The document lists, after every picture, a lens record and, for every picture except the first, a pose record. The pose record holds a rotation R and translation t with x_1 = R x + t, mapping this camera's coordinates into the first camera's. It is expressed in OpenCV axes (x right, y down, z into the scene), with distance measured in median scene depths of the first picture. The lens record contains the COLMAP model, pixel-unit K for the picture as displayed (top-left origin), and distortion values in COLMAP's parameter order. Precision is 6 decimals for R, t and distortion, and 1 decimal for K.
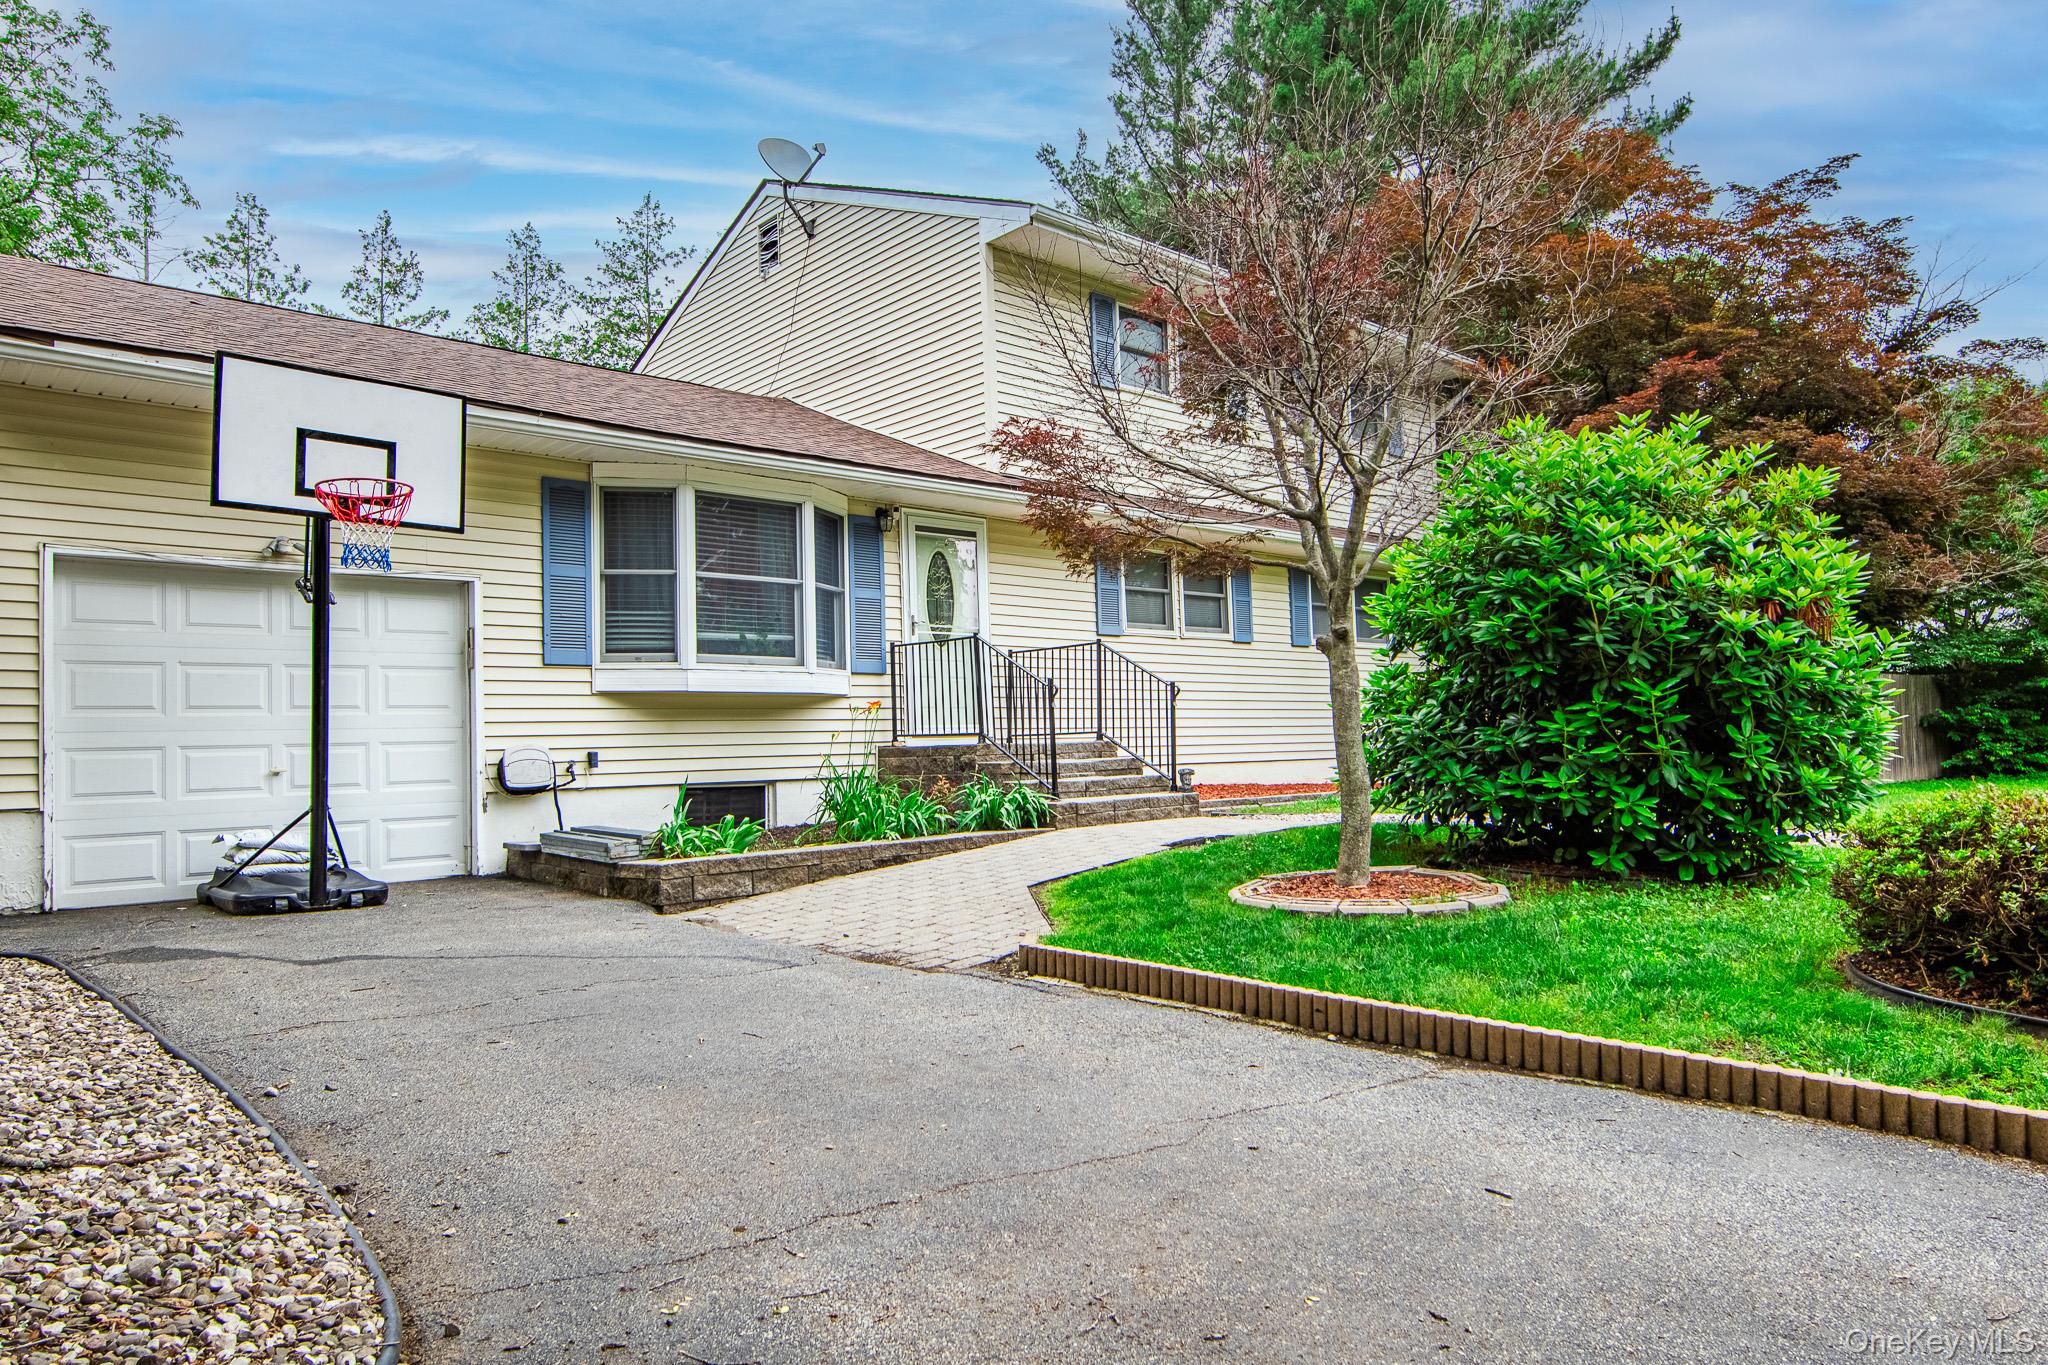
lens RADIAL K [[1309.4, 0, 1024.0], [0, 1309.4, 682.5], [0, 0, 1]] dist [0.000410, -0.000006]
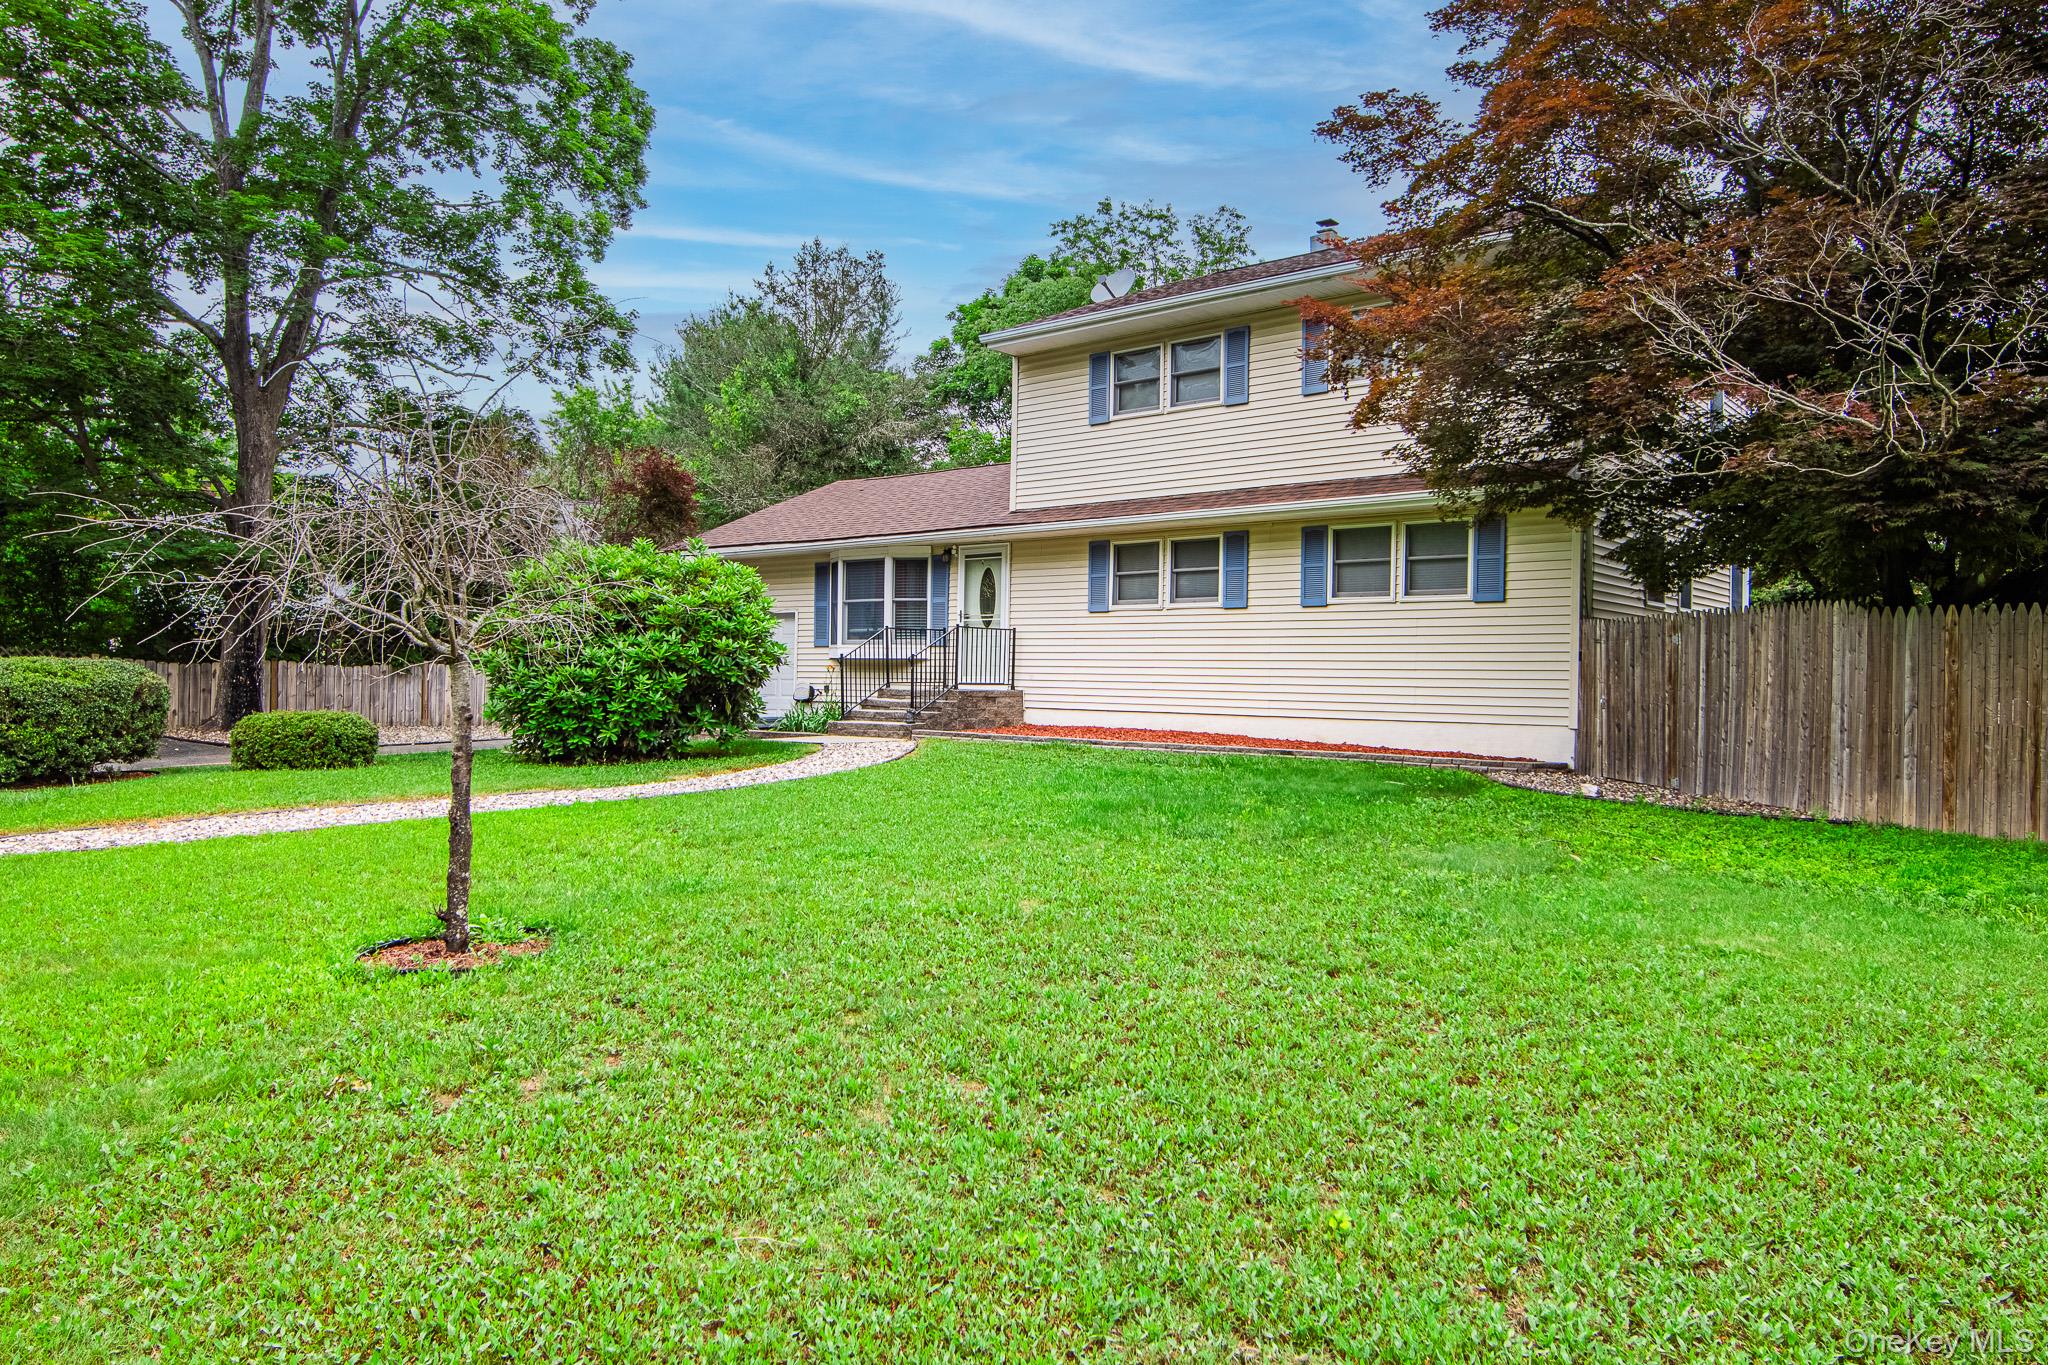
lens RADIAL K [[1309.4, 0, 1024.0], [0, 1309.4, 682.5], [0, 0, 1]] dist [0.000410, -0.000006]
pose [[0.145562, 0.008661, -0.989311, 1.508719], [0.013770, 0.999847, 0.010780, 0.021721], [0.989253, -0.015192, 0.145420, 0.811754]]
